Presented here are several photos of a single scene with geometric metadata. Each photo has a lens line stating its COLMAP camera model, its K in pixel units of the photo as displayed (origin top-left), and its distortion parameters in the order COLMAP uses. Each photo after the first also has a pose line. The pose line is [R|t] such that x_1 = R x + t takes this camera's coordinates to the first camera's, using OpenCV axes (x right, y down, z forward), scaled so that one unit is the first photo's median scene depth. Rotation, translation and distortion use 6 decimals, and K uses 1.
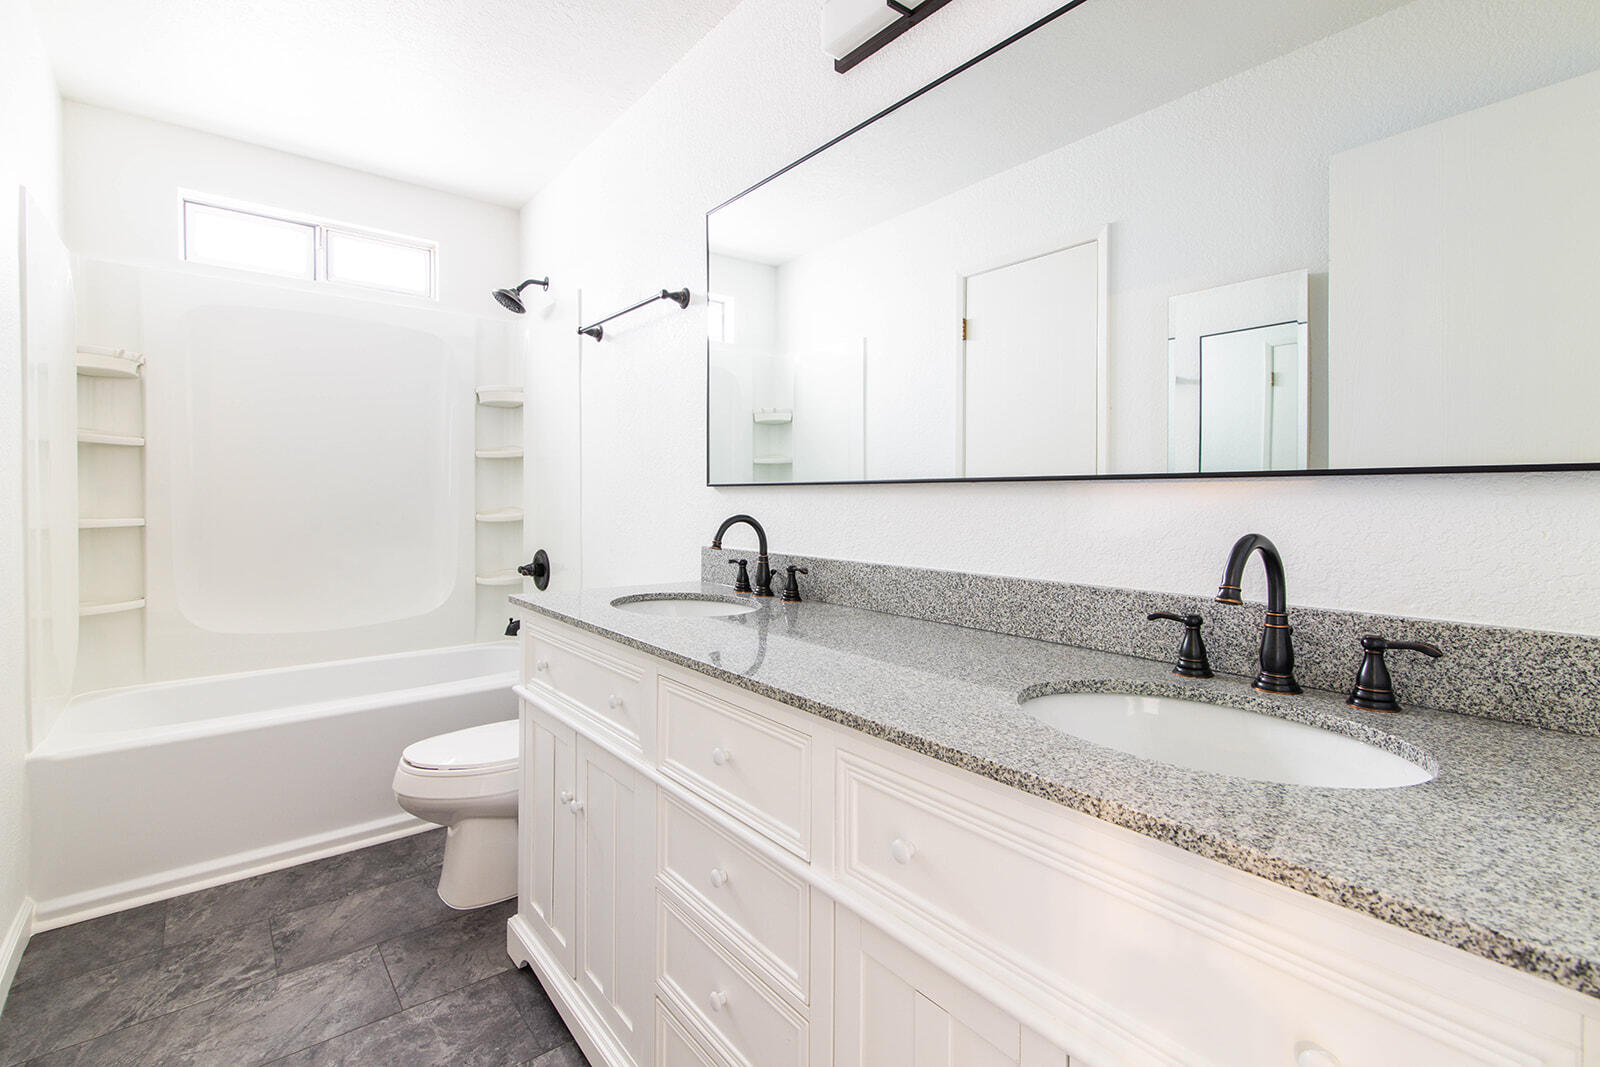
lens RADIAL K [[743.1, 0, 766.2], [0, 743.1, 494.6], [0, 0, 1]] dist [-0.001444, 0.000266]
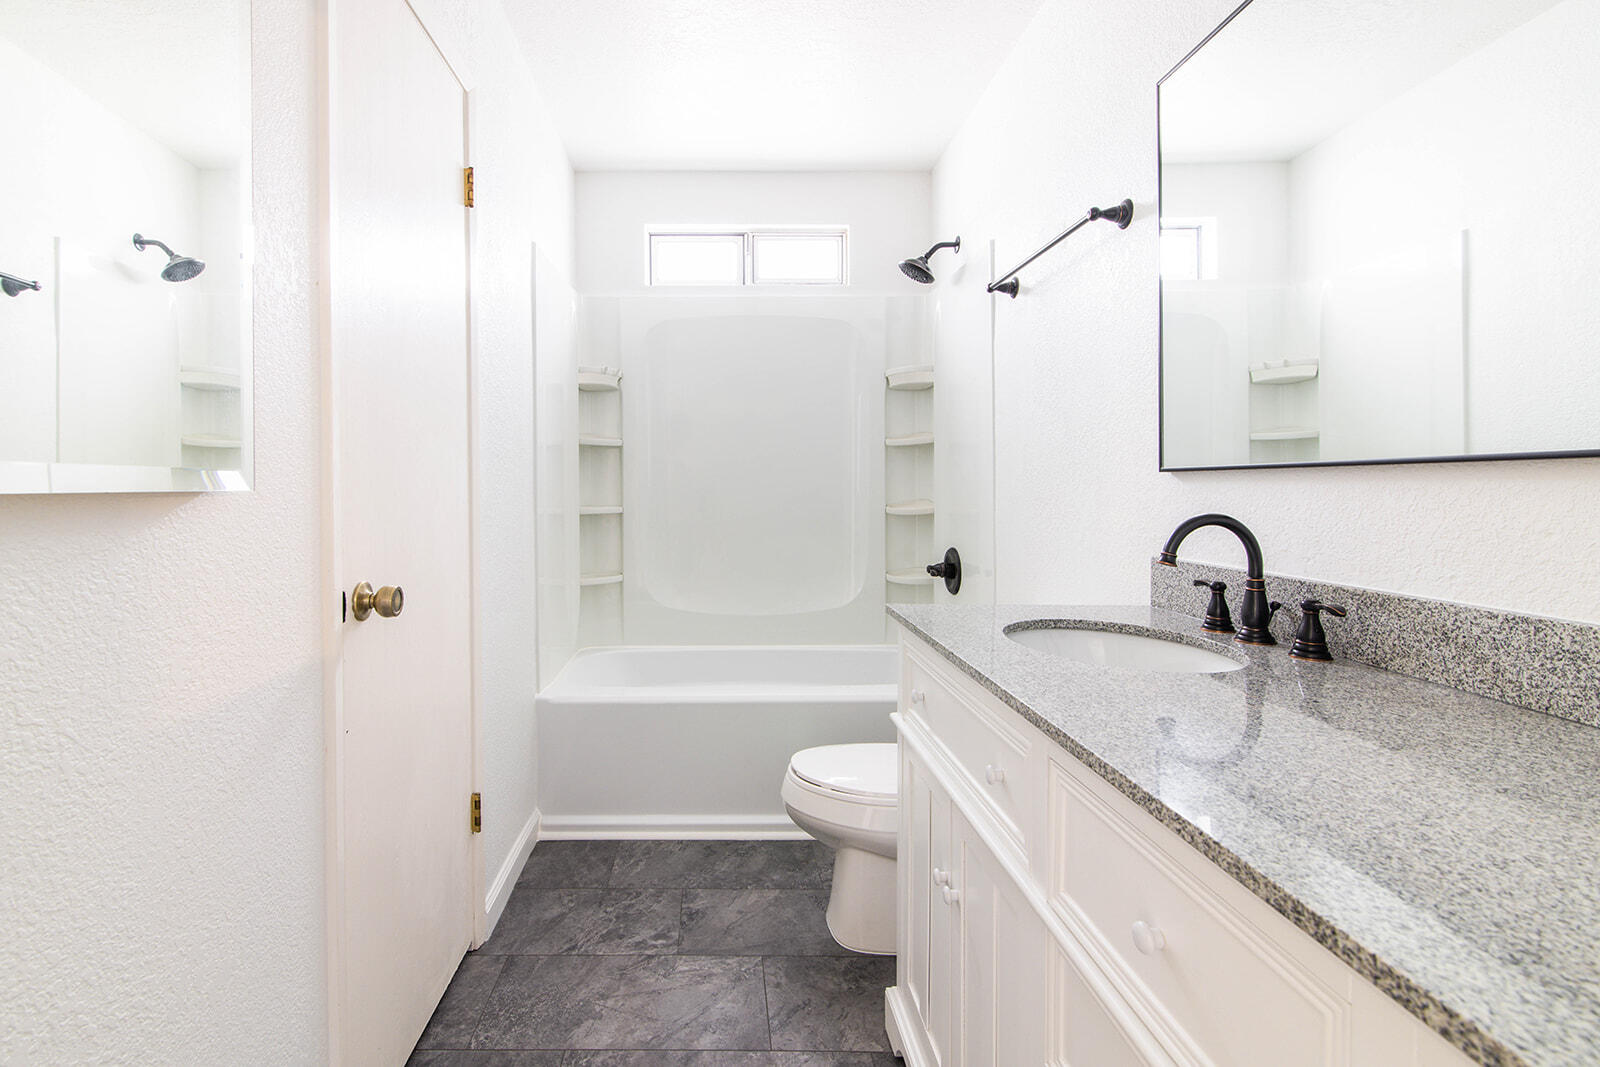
lens RADIAL K [[754.7, 0, 714.4], [0, 754.7, 487.8], [0, 0, 1]] dist [0.000401, -0.000411]
pose [[0.799425, -0.003760, -0.600754, 0.012444], [0.005792, 0.999982, 0.001449, 0.000455], [0.600738, -0.004638, 0.799432, 0.176808]]
